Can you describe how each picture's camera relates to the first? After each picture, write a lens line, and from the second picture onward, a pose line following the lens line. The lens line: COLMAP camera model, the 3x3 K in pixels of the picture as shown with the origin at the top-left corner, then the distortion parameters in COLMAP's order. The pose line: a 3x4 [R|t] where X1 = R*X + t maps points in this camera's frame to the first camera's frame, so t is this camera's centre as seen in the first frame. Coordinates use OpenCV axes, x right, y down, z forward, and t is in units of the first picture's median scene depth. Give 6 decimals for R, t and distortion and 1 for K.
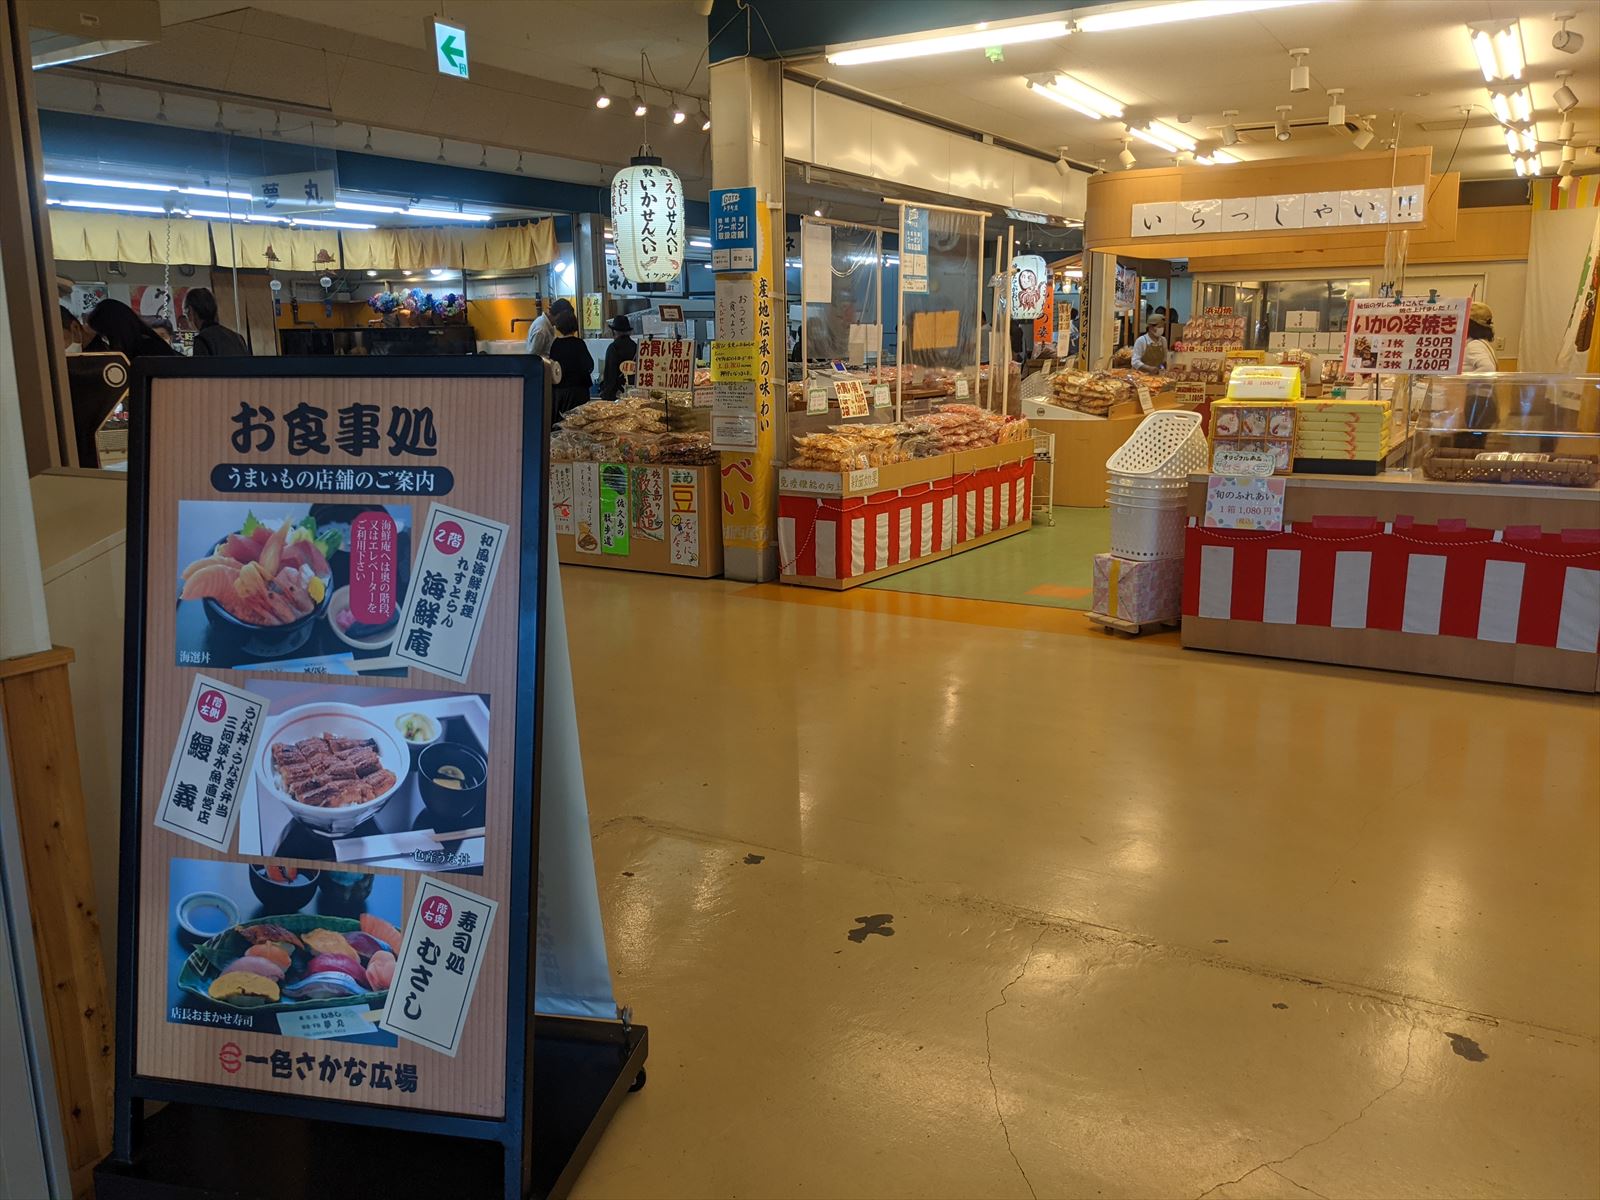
lens RADIAL K [[1262.4, 0, 799.0], [0, 1262.4, 600.5], [0, 0, 1]] dist [-0.002155, -0.001817]
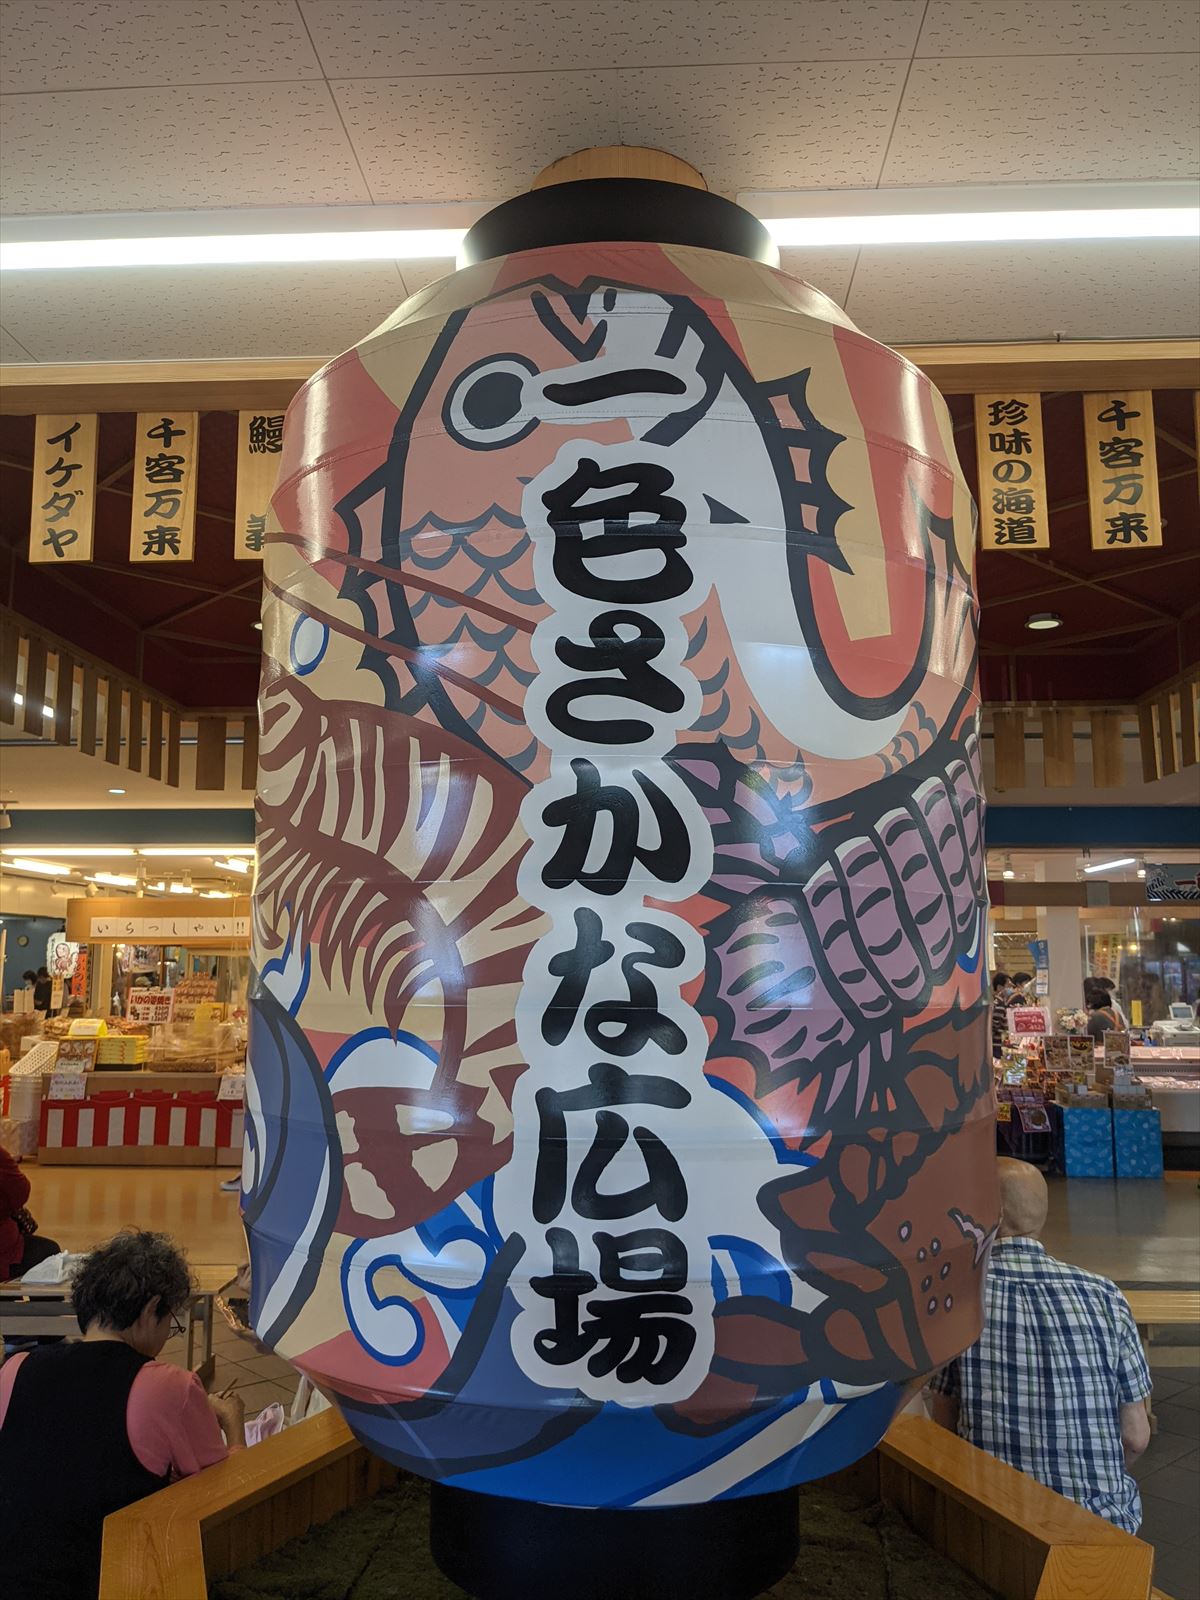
lens RADIAL K [[1262.4, 0, 599.9], [0, 1262.4, 800.7], [0, 0, 1]] dist [-0.002155, -0.001817]
pose [[0.881857, 0.077960, 0.465028, 0.124489], [0.083691, 0.944698, -0.317082, 0.203403], [-0.464031, 0.318540, 0.826564, -1.222315]]
